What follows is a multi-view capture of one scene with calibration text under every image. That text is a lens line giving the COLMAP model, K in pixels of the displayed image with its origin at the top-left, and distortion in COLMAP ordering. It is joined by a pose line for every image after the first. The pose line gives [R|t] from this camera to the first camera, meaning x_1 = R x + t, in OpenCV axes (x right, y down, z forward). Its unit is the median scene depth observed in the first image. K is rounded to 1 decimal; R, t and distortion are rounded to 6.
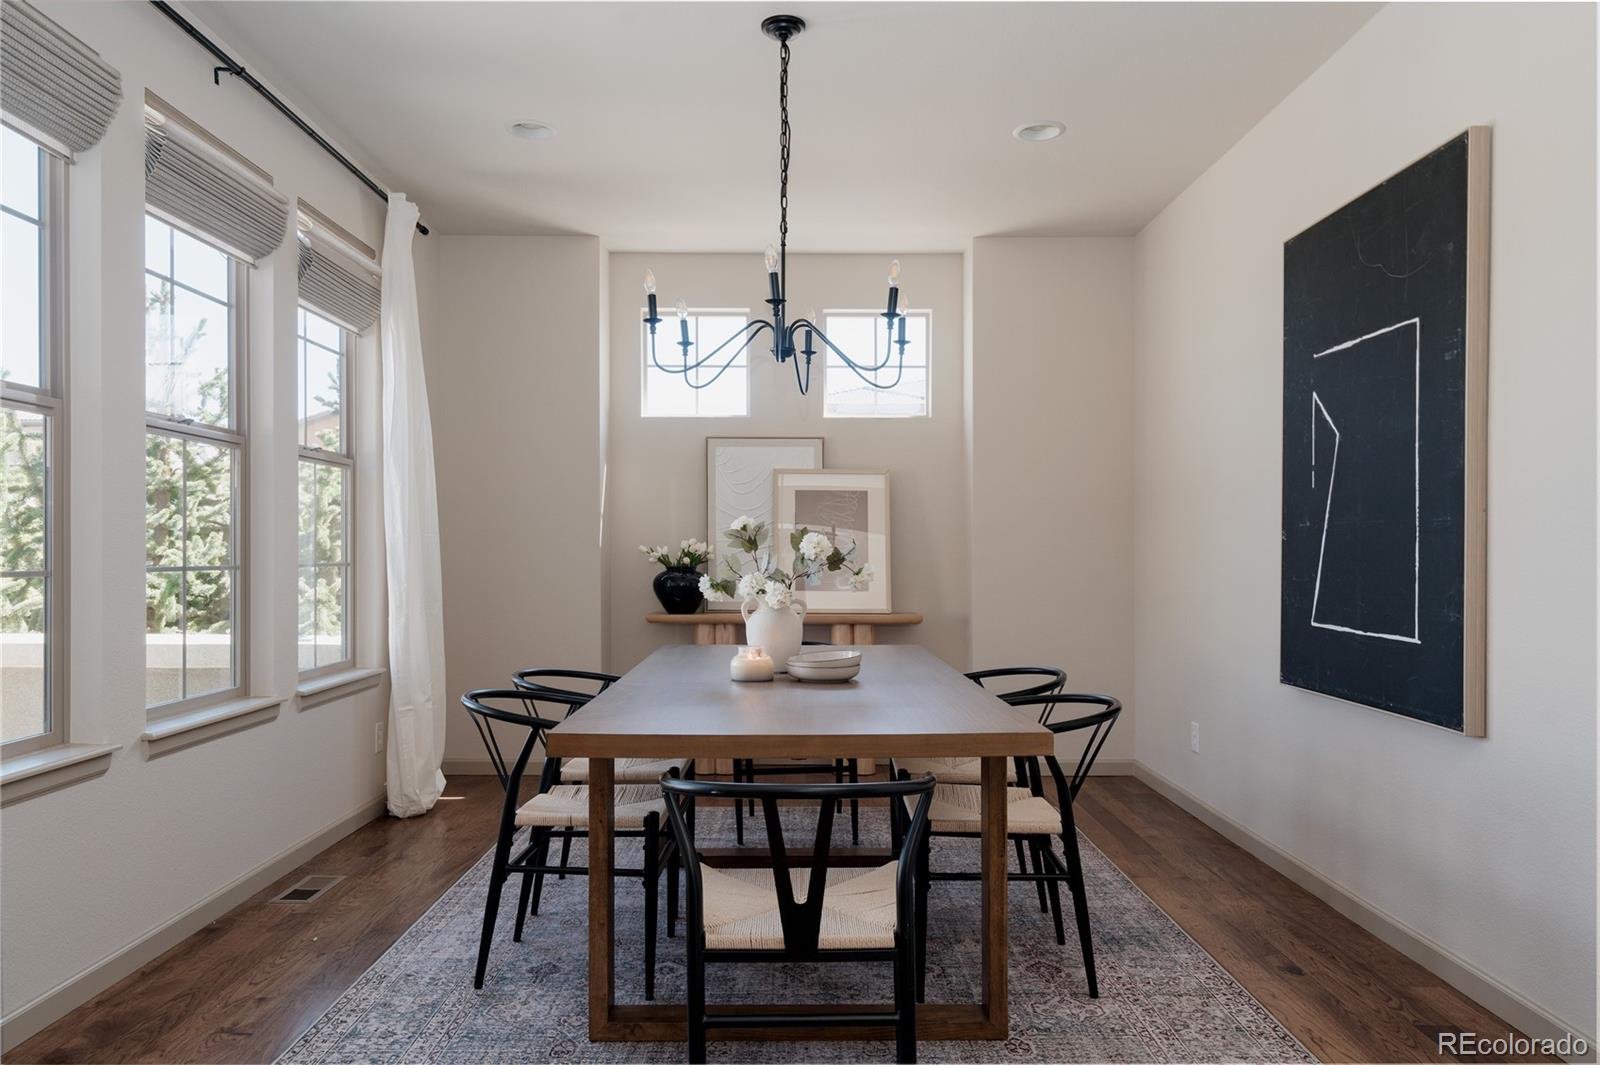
lens RADIAL K [[1074.8, 0, 797.7], [0, 1074.8, 545.6], [0, 0, 1]] dist [0.008994, 0.000889]
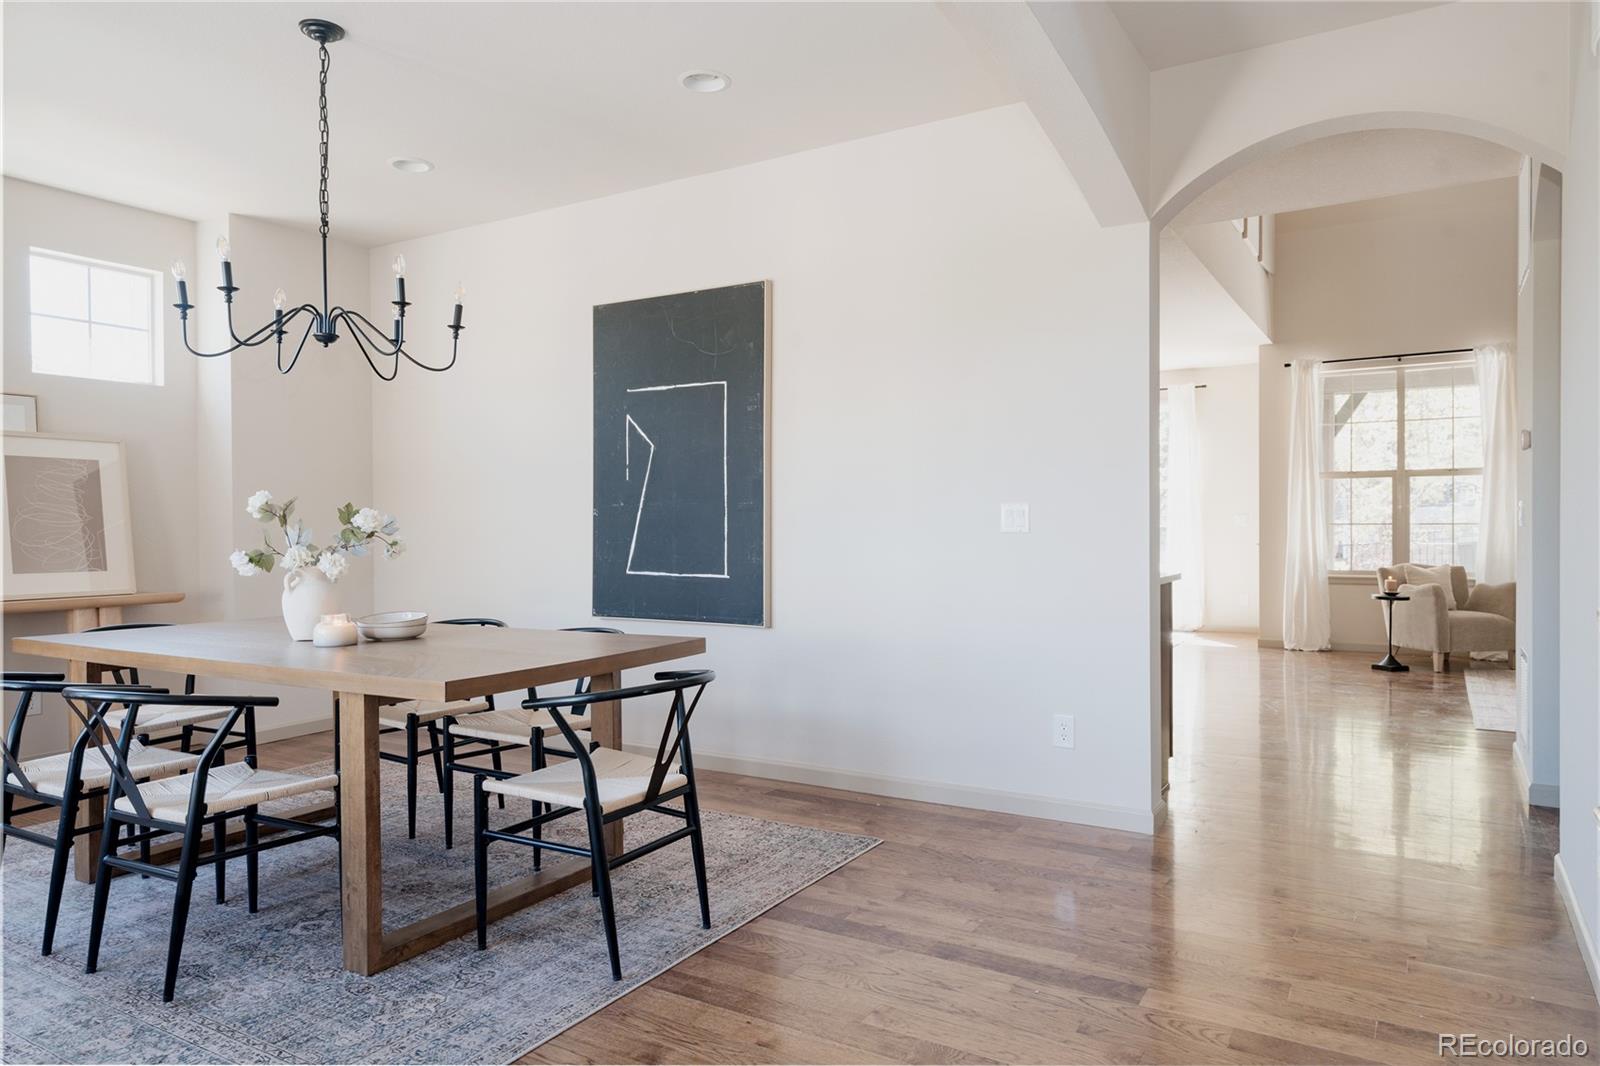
lens RADIAL K [[1052.9, 0, 801.0], [0, 1052.9, 527.4], [0, 0, 1]] dist [0.008125, 0.001398]
pose [[0.510295, -0.008283, 0.859960, -0.671125], [0.003362, 0.999965, 0.007637, 0.001165], [-0.859993, -0.001006, 0.510305, 0.064238]]
